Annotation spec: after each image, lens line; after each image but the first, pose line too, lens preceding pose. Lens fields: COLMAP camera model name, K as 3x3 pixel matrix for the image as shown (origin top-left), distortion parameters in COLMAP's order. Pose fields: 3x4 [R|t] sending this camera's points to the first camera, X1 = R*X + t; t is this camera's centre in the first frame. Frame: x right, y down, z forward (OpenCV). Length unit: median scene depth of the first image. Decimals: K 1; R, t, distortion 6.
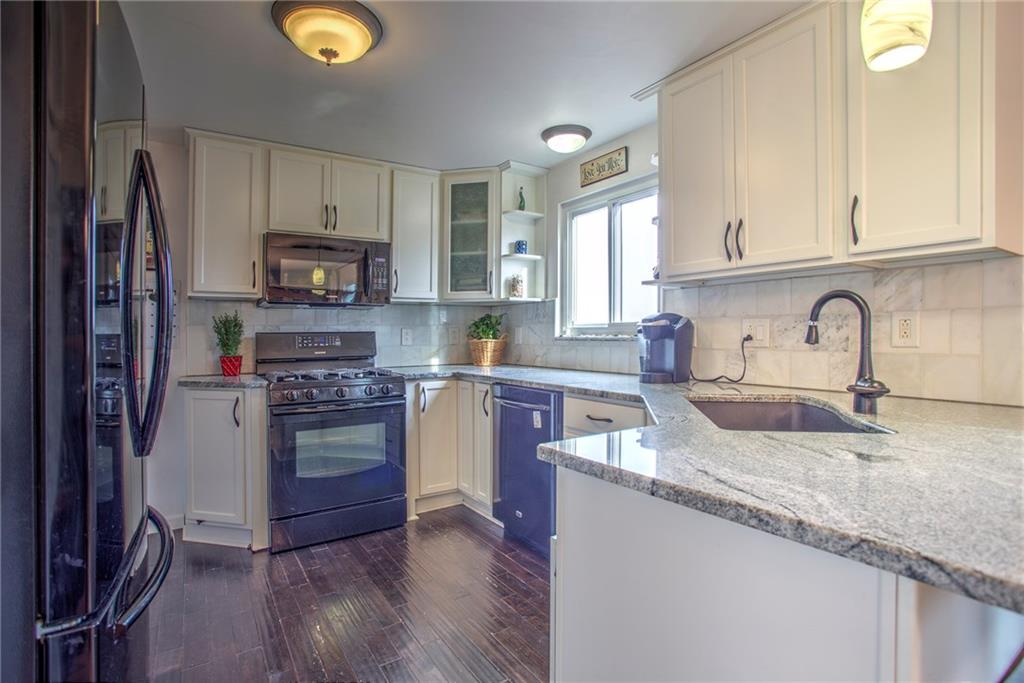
lens RADIAL K [[503.7, 0, 512.0], [0, 503.7, 341.5], [0, 0, 1]] dist [-0.057794, 0.024339]
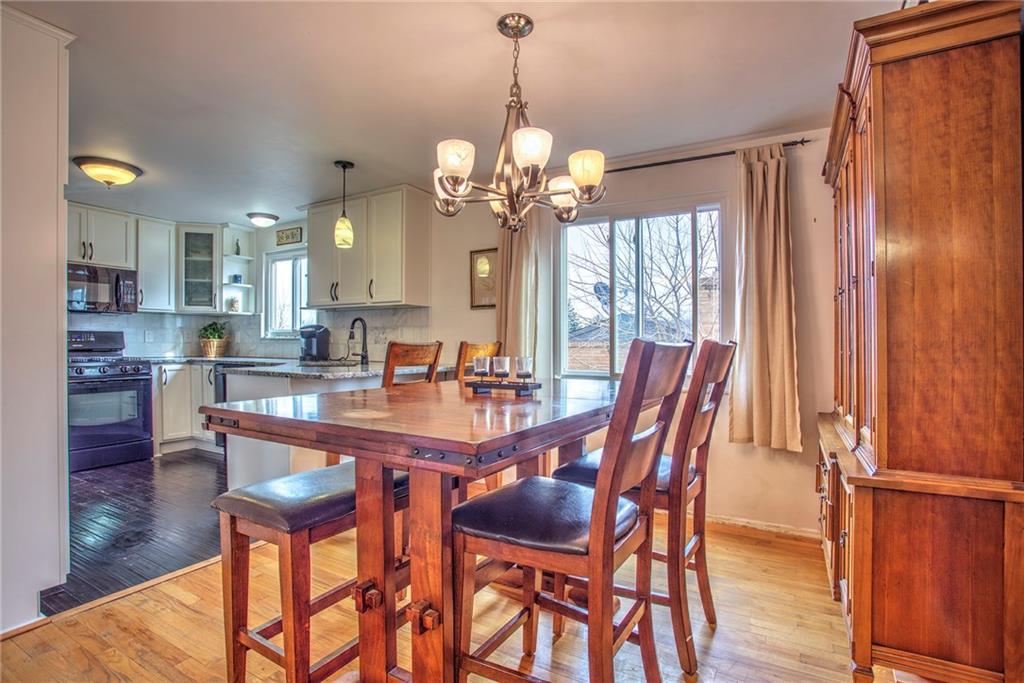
lens RADIAL K [[505.2, 0, 507.1], [0, 505.2, 372.1], [0, 0, 1]] dist [-0.064582, 0.032978]
pose [[0.898638, -0.007171, 0.438631, 0.095913], [-0.009843, 0.999285, 0.036502, 0.034646], [-0.438580, -0.037119, 0.897925, -0.764568]]
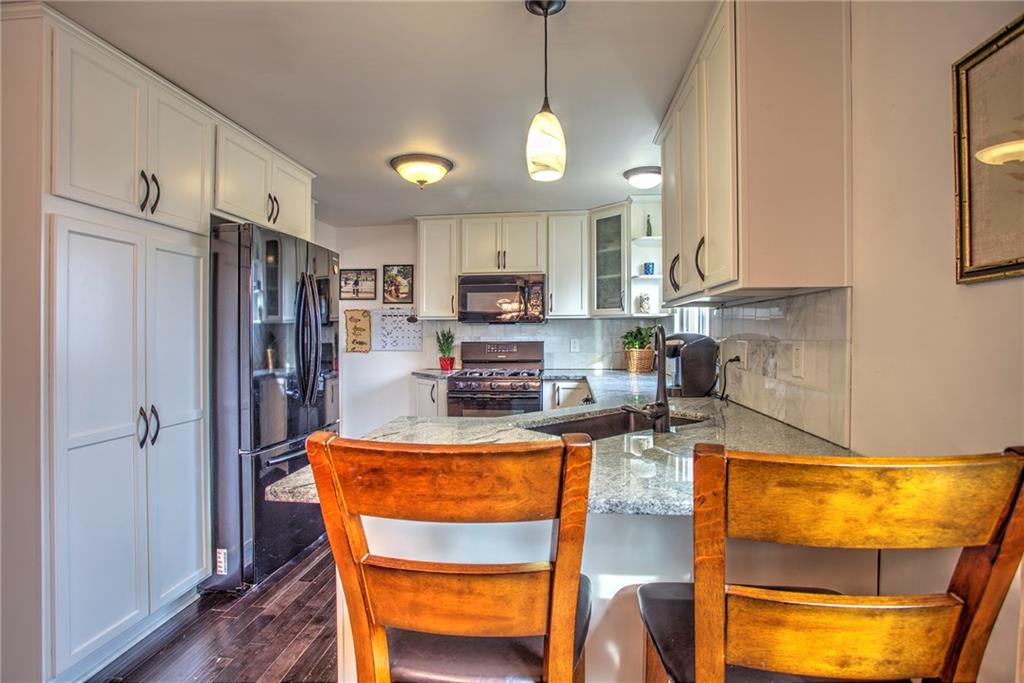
lens RADIAL K [[503.7, 0, 512.0], [0, 503.7, 341.5], [0, 0, 1]] dist [-0.057794, 0.024339]
pose [[0.775360, 0.014214, -0.631359, 0.515940], [-0.010202, 0.999898, 0.009982, -0.033416], [0.631437, -0.001299, 0.775426, -0.067793]]
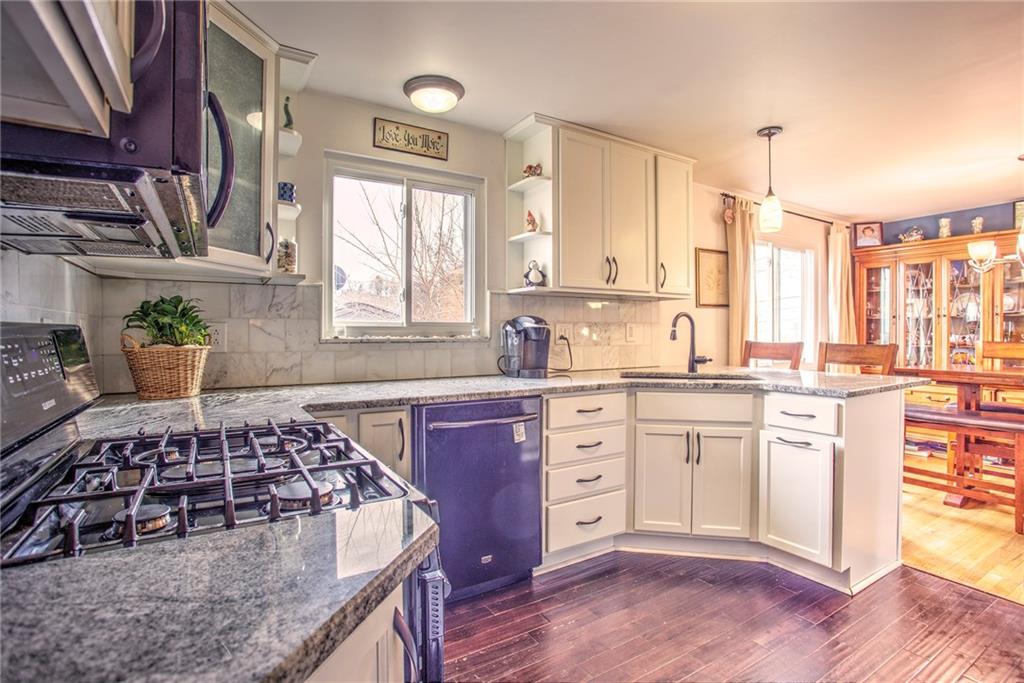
lens RADIAL K [[503.7, 0, 512.0], [0, 503.7, 341.5], [0, 0, 1]] dist [-0.057794, 0.024339]
pose [[0.016323, -0.008869, 0.999827, -0.610557], [0.017476, 0.999810, 0.008583, -0.007165], [-0.999714, 0.017333, 0.016475, 0.749870]]
